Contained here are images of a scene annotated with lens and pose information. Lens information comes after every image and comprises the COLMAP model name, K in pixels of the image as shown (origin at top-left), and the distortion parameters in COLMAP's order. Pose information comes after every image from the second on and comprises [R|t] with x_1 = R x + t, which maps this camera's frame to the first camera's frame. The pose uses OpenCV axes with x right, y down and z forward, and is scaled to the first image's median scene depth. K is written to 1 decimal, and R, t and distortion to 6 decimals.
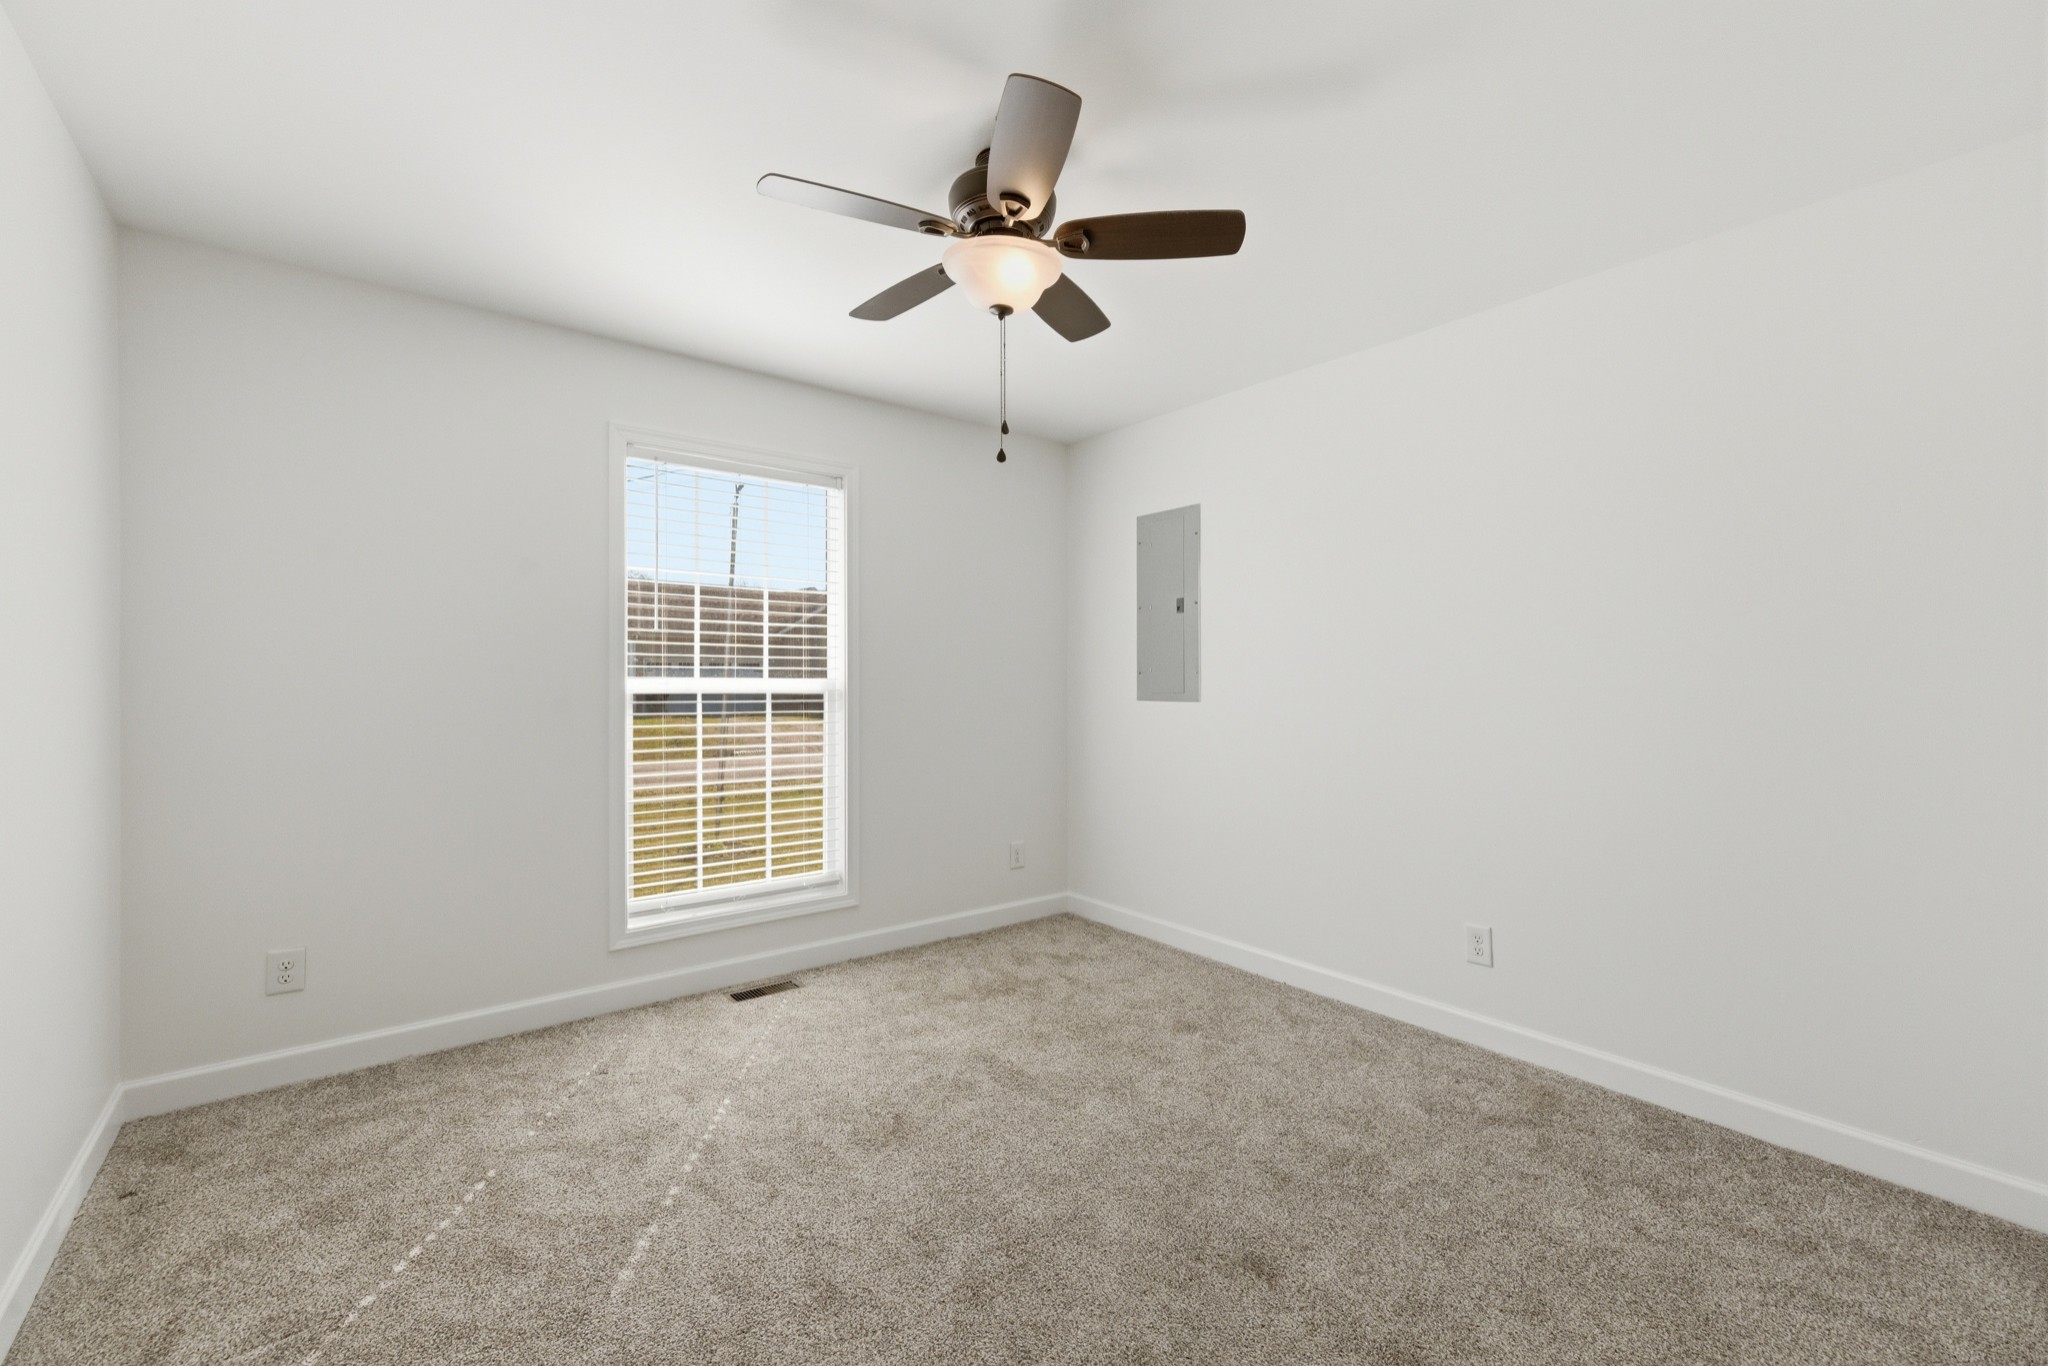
lens RADIAL K [[858.4, 0, 1026.1], [0, 858.4, 677.3], [0, 0, 1]] dist [0.002688, -0.000183]
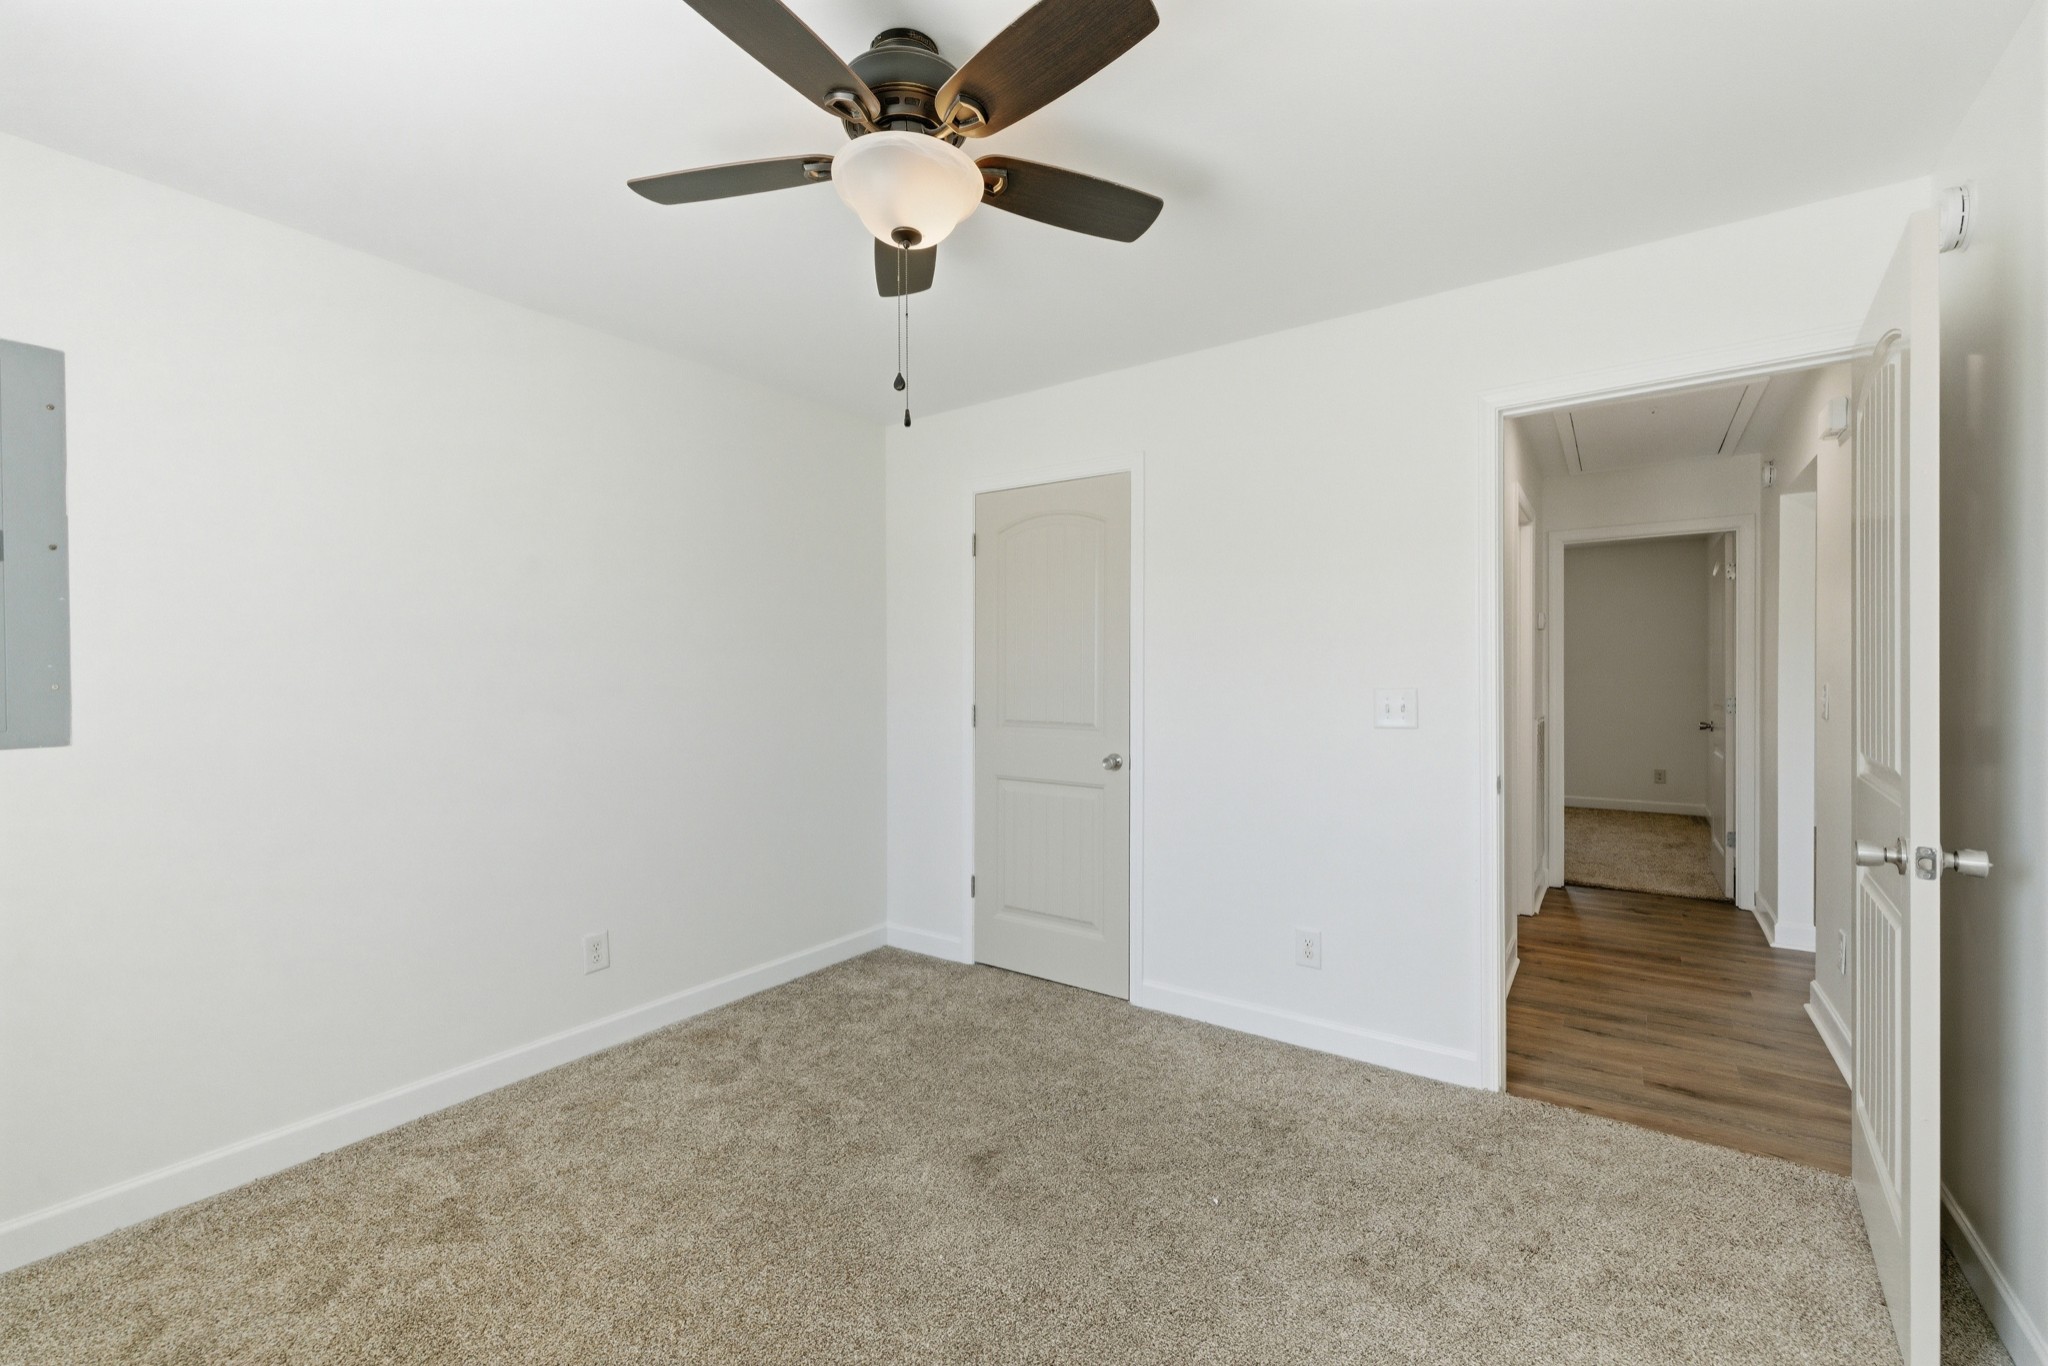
lens RADIAL K [[858.4, 0, 1026.1], [0, 858.4, 677.3], [0, 0, 1]] dist [0.002688, -0.000183]
pose [[-0.300052, -0.002123, 0.953920, -0.603960], [-0.001115, 0.999998, 0.001875, -0.018241], [-0.953922, -0.000501, -0.300054, 0.822610]]
